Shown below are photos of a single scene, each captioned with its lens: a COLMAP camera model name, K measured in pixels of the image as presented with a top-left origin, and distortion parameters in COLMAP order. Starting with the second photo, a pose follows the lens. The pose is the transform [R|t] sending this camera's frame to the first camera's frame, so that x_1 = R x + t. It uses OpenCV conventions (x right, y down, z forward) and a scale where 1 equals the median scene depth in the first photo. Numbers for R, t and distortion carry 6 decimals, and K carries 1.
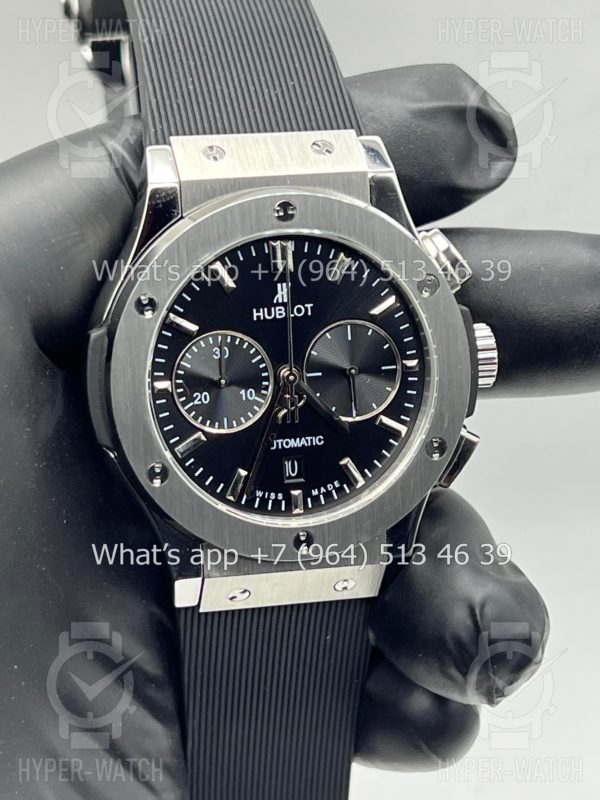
lens RADIAL K [[1904.9, 0, 308.0], [0, 1904.9, 403.9], [0, 0, 1]] dist [0.267431, 0.000000]
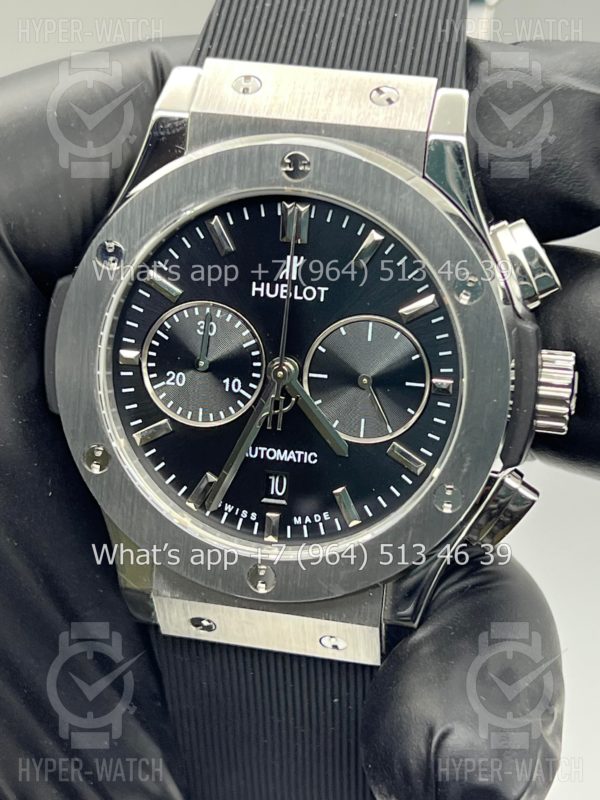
lens RADIAL K [[1904.9, 0, 301.5], [0, 1904.9, 400.5], [0, 0, 1]] dist [0.267431, 0.000000]
pose [[0.906229, 0.183171, -0.381048, 0.304628], [-0.178708, 0.982760, 0.047402, -0.042013], [0.383161, 0.025139, 0.923339, 0.261596]]
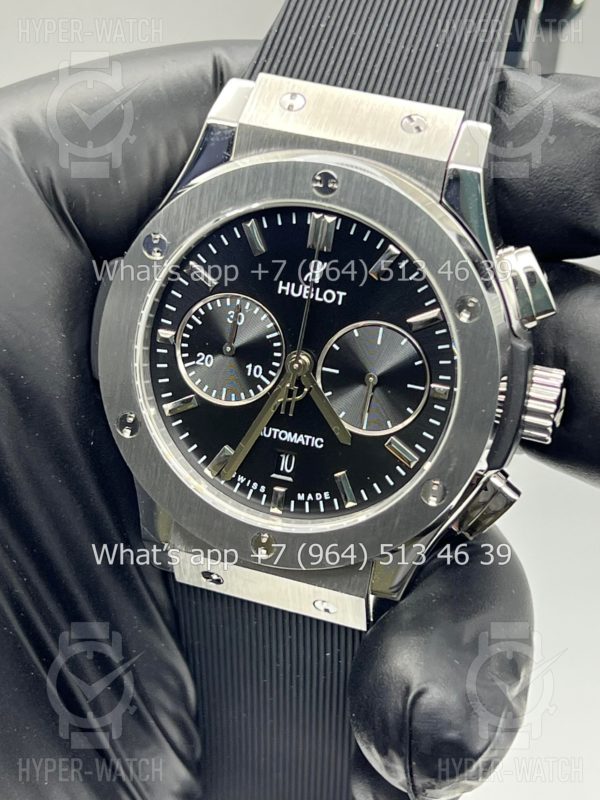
lens RADIAL K [[1904.9, 0, 298.1], [0, 1904.9, 404.3], [0, 0, 1]] dist [0.267431, 0.000000]
pose [[0.858763, 0.290211, -0.422260, 0.372006], [-0.265773, 0.956892, 0.117142, -0.100846], [0.438053, 0.011628, 0.898874, 0.195601]]
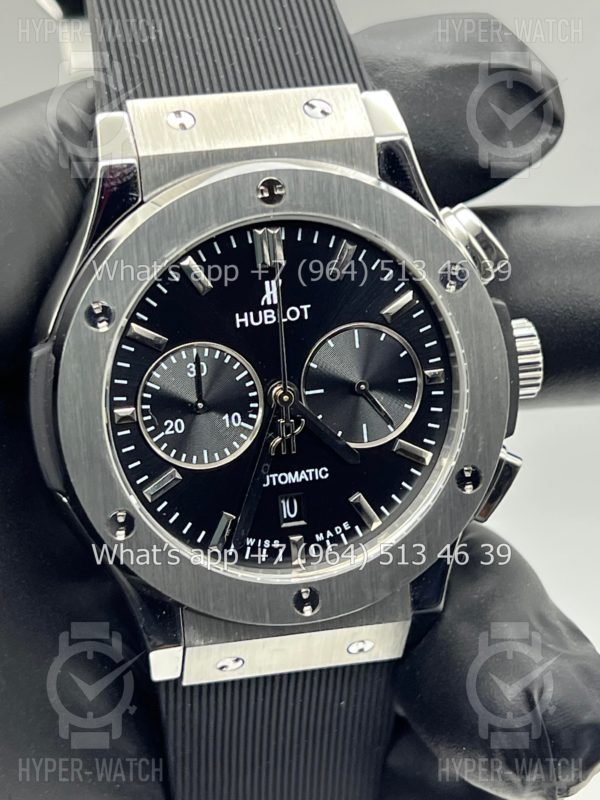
lens RADIAL K [[1904.9, 0, 298.6], [0, 1904.9, 399.3], [0, 0, 1]] dist [0.267431, 0.000000]
pose [[0.999233, -0.026842, -0.028524, 0.019519], [0.027709, 0.999151, 0.030475, -0.037250], [0.027681, -0.031242, 0.999128, 0.196453]]
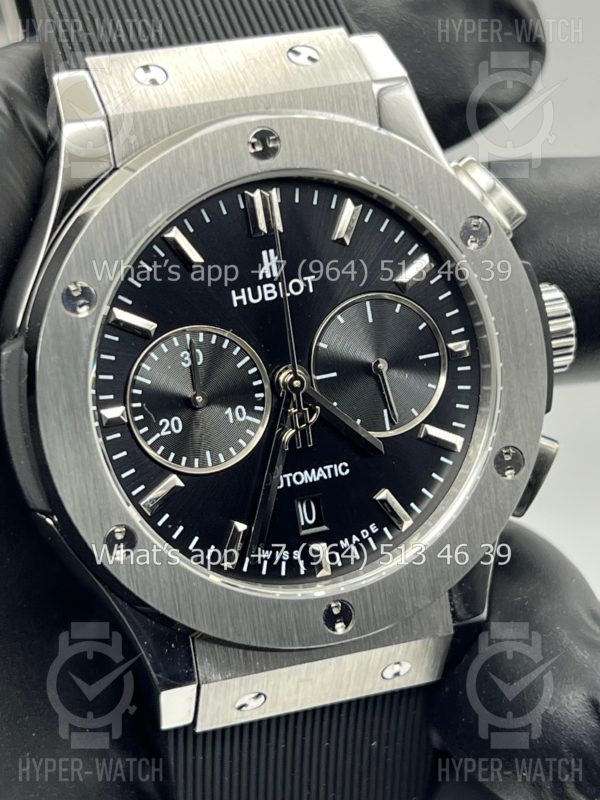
lens RADIAL K [[1904.9, 0, 294.2], [0, 1904.9, 398.8], [0, 0, 1]] dist [0.267431, 0.000000]
pose [[0.993483, -0.104712, 0.045014, -0.041156], [0.105885, 0.994076, -0.024517, 0.008895], [-0.042180, 0.029123, 0.998685, 0.302362]]
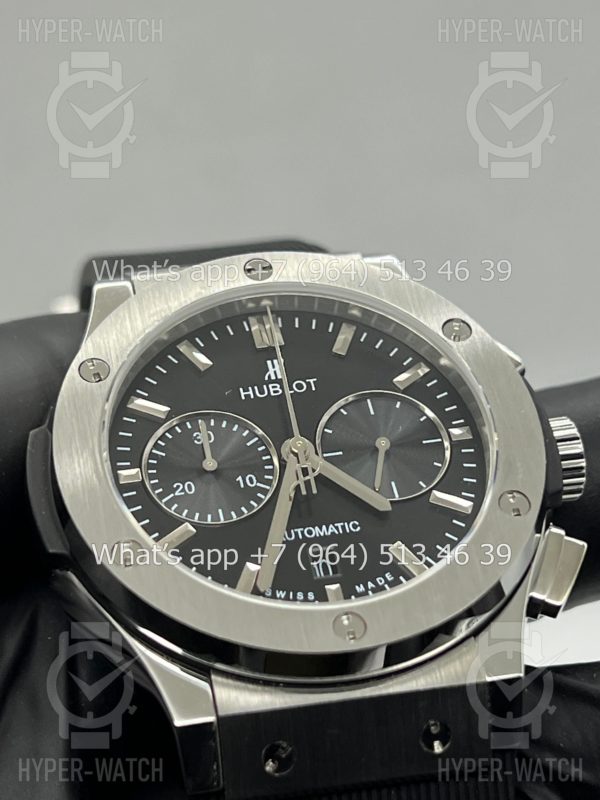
lens RADIAL K [[1904.9, 0, 298.6], [0, 1904.9, 399.2], [0, 0, 1]] dist [0.267431, 0.000000]
pose [[0.977514, -0.207717, -0.036343, 0.022021], [0.132391, 0.738671, -0.660937, 0.466627], [0.164133, 0.641263, 0.749561, 0.421704]]
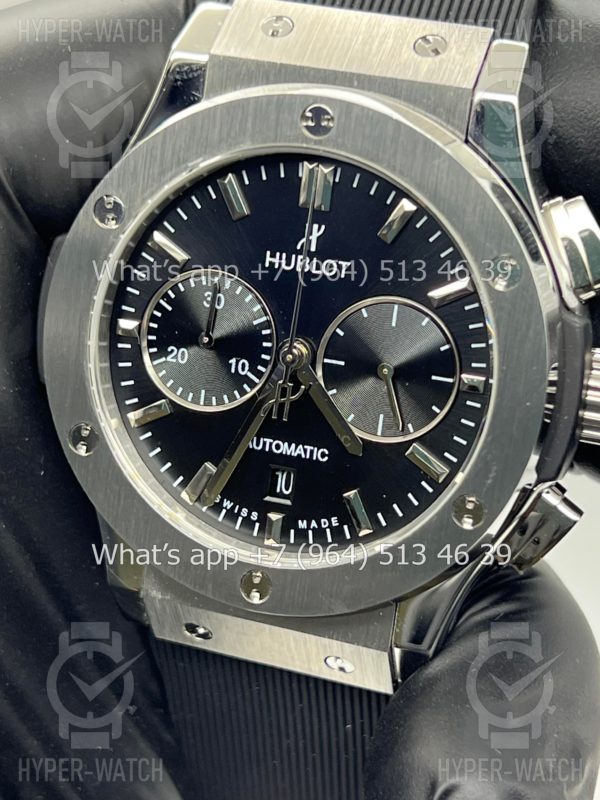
lens RADIAL K [[1904.9, 0, 297.6], [0, 1904.9, 399.0], [0, 0, 1]] dist [0.267431, 0.000000]
pose [[0.845799, 0.246463, -0.473159, 0.328924], [-0.234968, 0.968334, 0.084375, -0.058538], [0.478971, 0.039813, 0.876927, 0.380548]]
